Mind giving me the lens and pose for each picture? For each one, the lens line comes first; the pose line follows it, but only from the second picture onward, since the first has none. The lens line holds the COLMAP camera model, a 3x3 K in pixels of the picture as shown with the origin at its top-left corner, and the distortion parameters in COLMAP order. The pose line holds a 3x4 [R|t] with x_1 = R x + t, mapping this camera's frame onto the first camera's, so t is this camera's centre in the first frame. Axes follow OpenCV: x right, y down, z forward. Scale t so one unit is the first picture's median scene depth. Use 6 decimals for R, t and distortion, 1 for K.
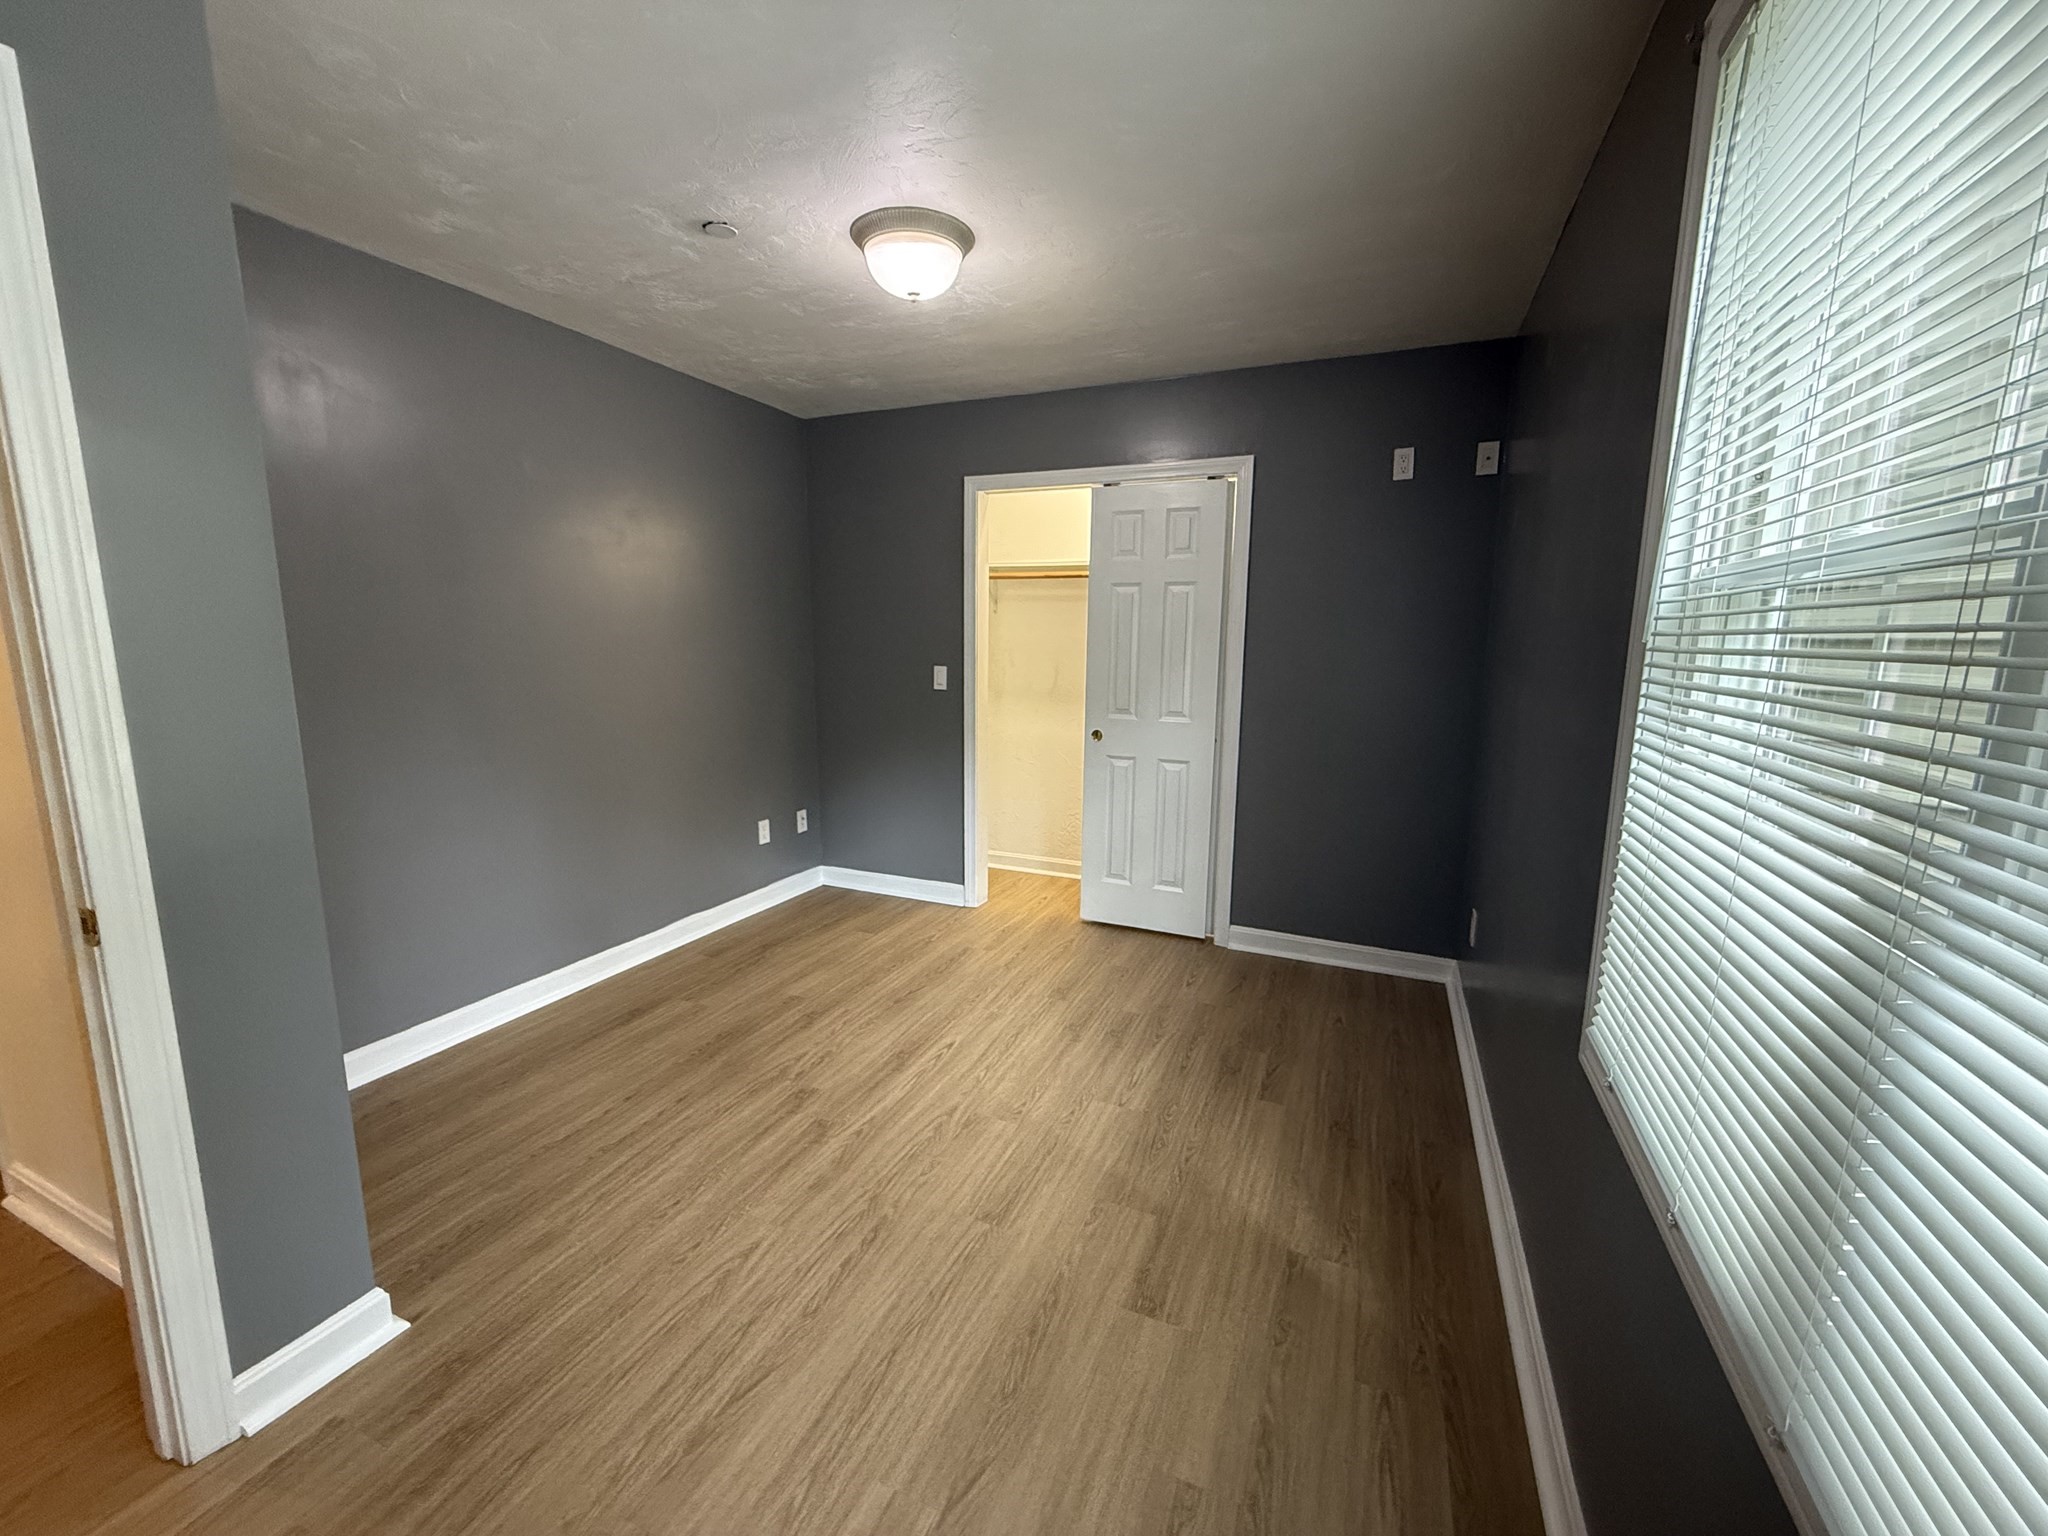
lens RADIAL K [[819.8, 0, 1022.7], [0, 819.8, 768.8], [0, 0, 1]] dist [0.003390, 0.000261]
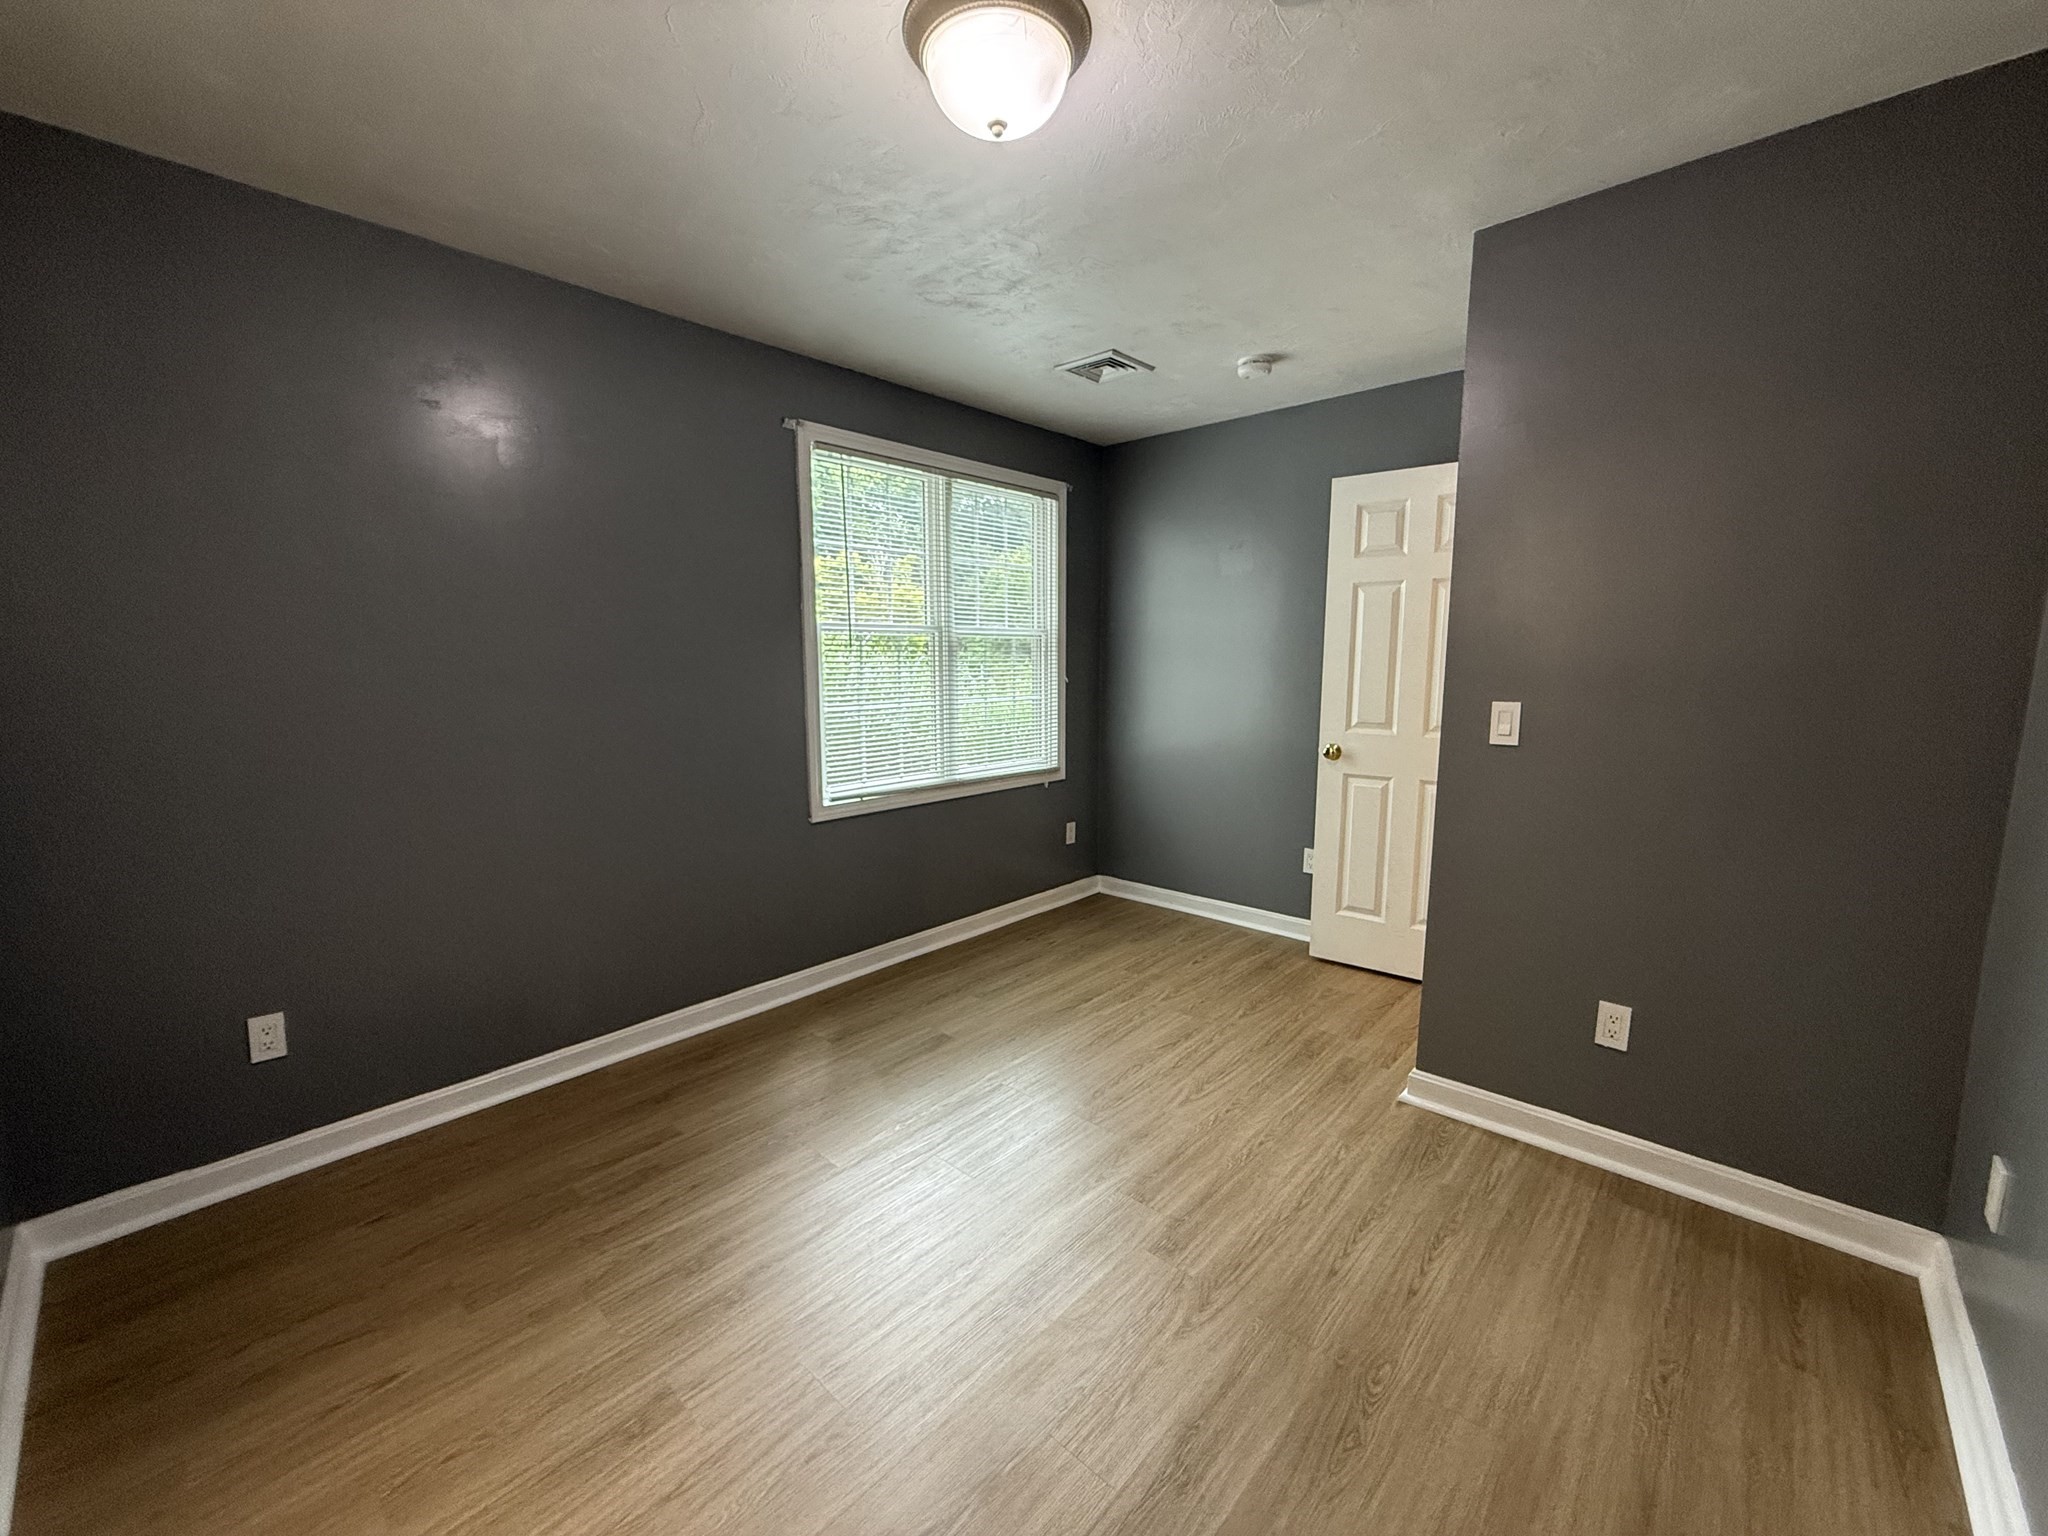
lens RADIAL K [[819.8, 0, 1025.4], [0, 819.8, 771.2], [0, 0, 1]] dist [0.003390, 0.000261]
pose [[-0.946116, -0.053514, 0.319375, -0.405111], [0.044602, 0.955316, 0.292201, -0.280203], [-0.320741, 0.290701, -0.901453, 1.791574]]
